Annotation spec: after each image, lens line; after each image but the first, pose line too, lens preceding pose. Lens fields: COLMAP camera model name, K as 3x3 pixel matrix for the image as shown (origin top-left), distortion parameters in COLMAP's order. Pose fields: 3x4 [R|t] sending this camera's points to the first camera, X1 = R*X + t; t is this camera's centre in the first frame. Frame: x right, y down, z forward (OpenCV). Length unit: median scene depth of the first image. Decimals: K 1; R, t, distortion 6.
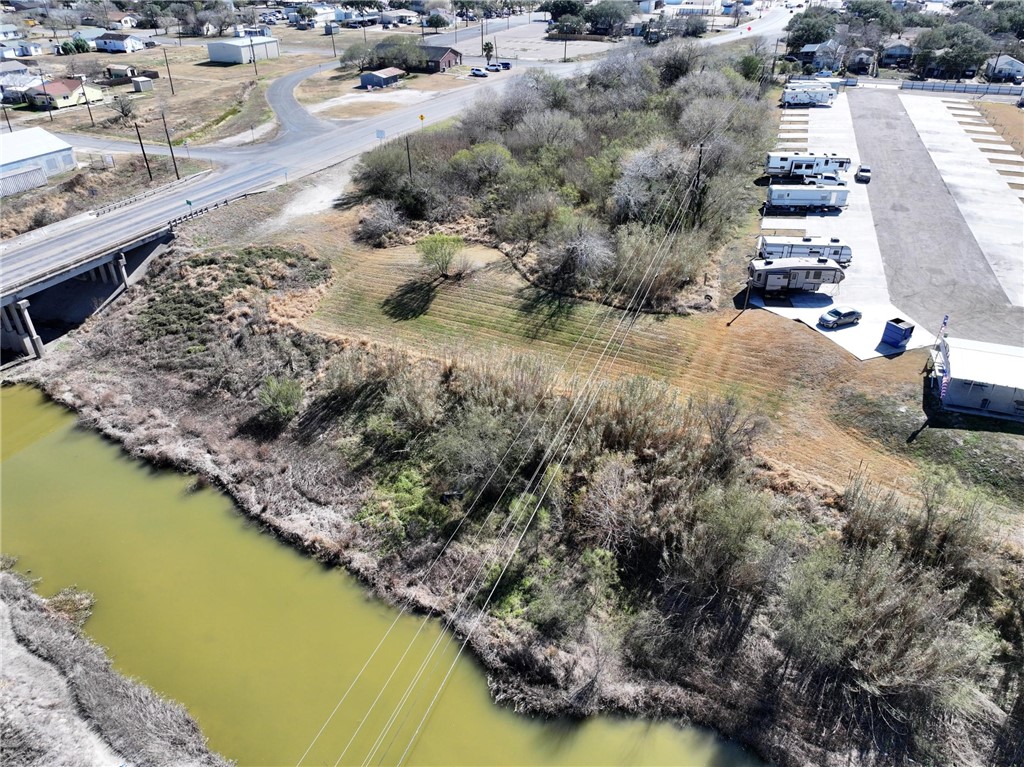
lens RADIAL K [[719.1, 0, 514.4], [0, 719.1, 383.3], [0, 0, 1]] dist [-0.004318, 0.023825]
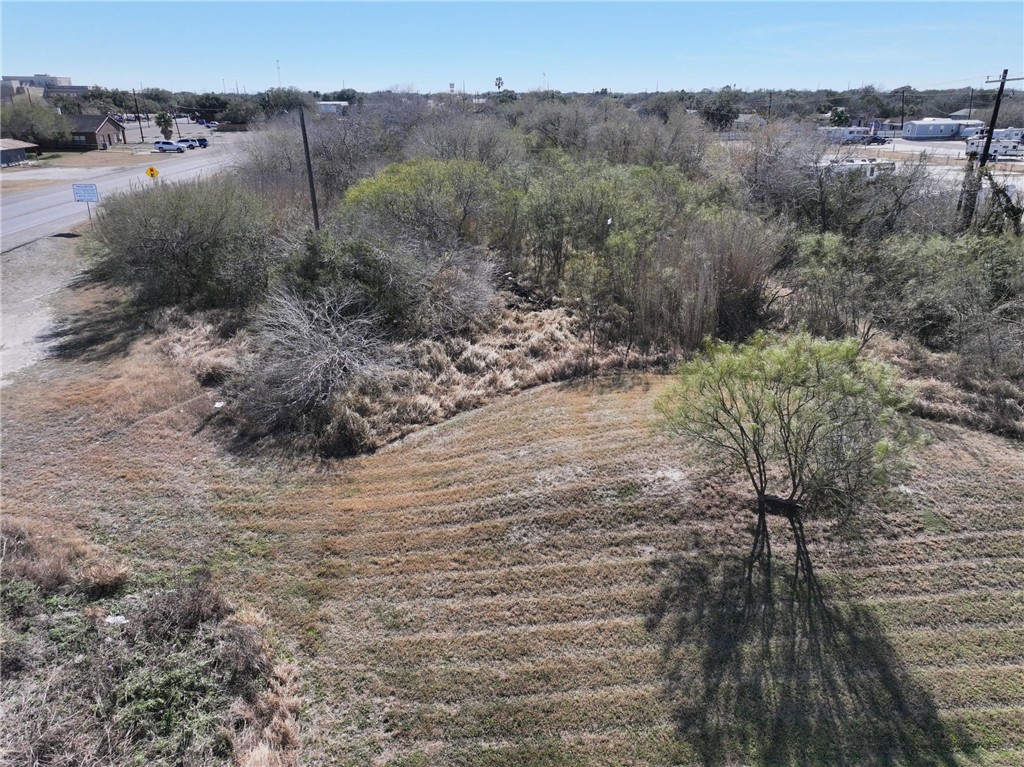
lens RADIAL K [[719.1, 0, 514.4], [0, 719.1, 383.3], [0, 0, 1]] dist [-0.004318, 0.023825]
pose [[0.866147, -0.192382, 0.461280, -0.291948], [0.267778, 0.957928, -0.103291, -0.196173], [-0.422001, 0.212985, 0.881222, 0.846961]]
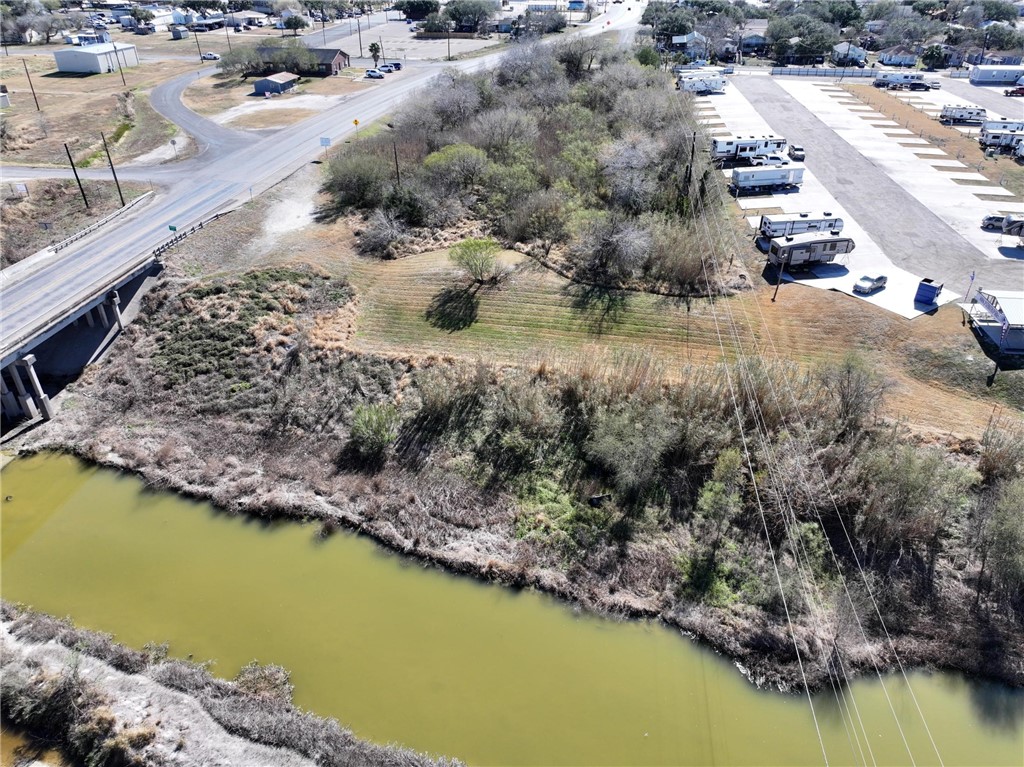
lens RADIAL K [[719.1, 0, 514.4], [0, 719.1, 383.3], [0, 0, 1]] dist [-0.004318, 0.023825]
pose [[0.971810, -0.124318, 0.200326, -0.274169], [0.123925, 0.992185, 0.014549, -0.021033], [-0.200569, 0.010686, 0.979621, 0.037647]]
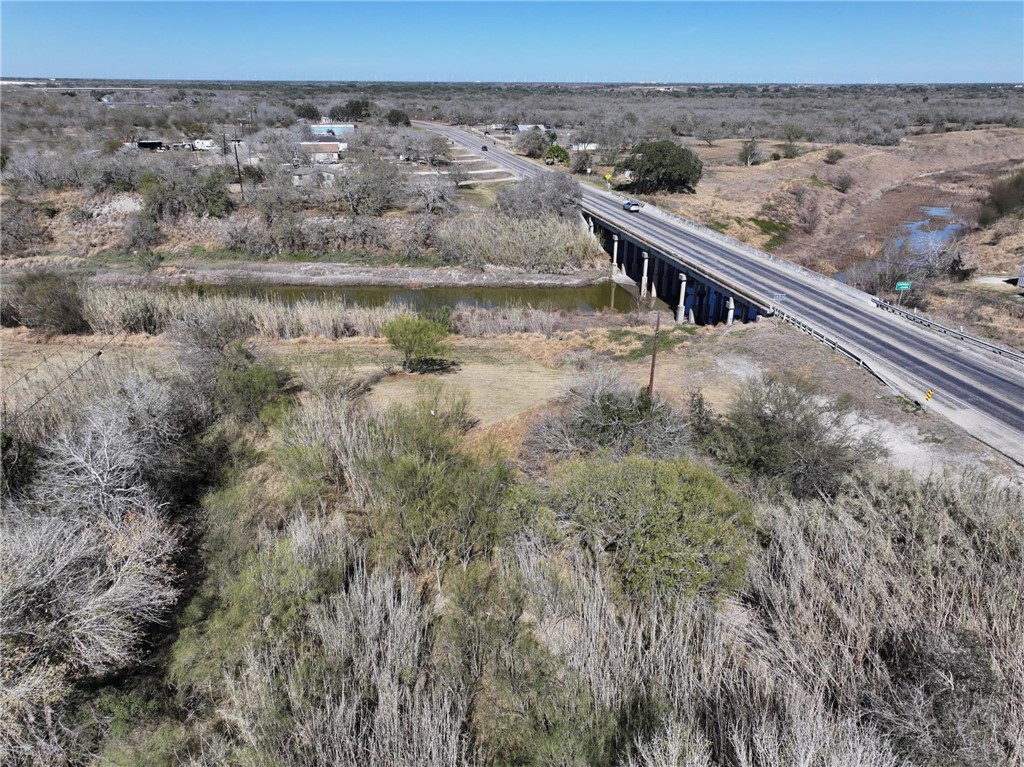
lens RADIAL K [[719.1, 0, 514.4], [0, 719.1, 383.3], [0, 0, 1]] dist [-0.004318, 0.023825]
pose [[-0.833523, 0.205638, -0.512789, 0.209928], [-0.297040, 0.615792, 0.729773, -0.754755], [0.465841, 0.760601, -0.452194, 1.456419]]
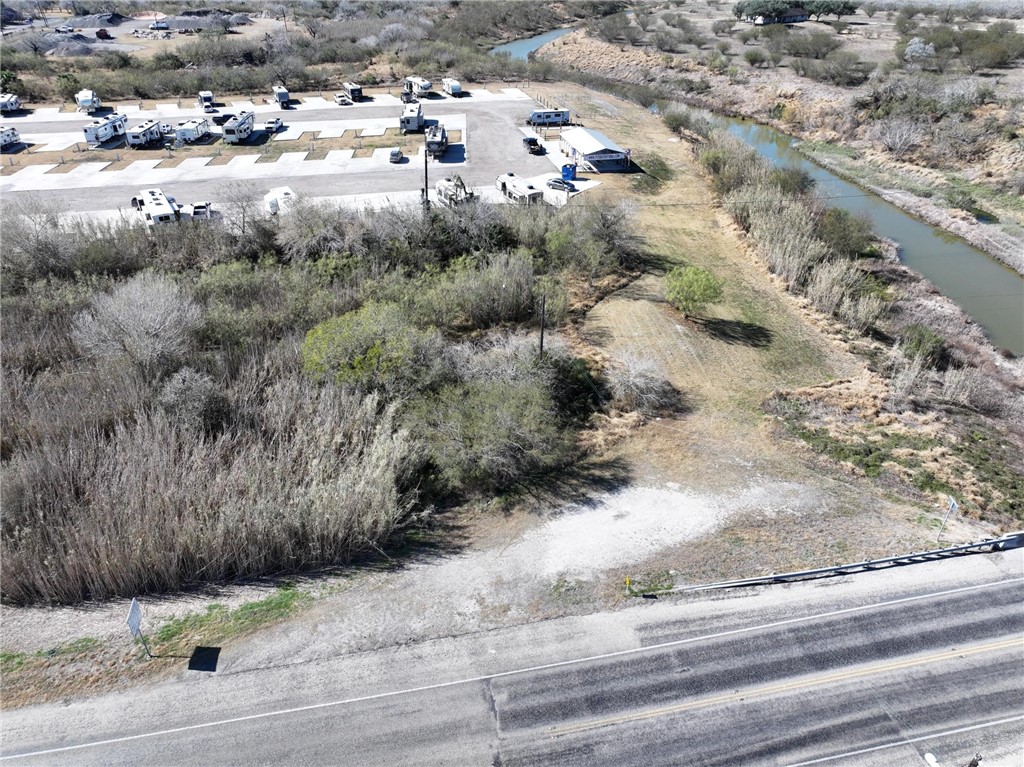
lens RADIAL K [[719.1, 0, 514.4], [0, 719.1, 383.3], [0, 0, 1]] dist [-0.004318, 0.023825]
pose [[-0.543587, -0.444756, 0.711833, -0.674991], [0.435952, 0.575107, 0.692241, -0.839037], [-0.717258, 0.686618, -0.118729, 1.368084]]
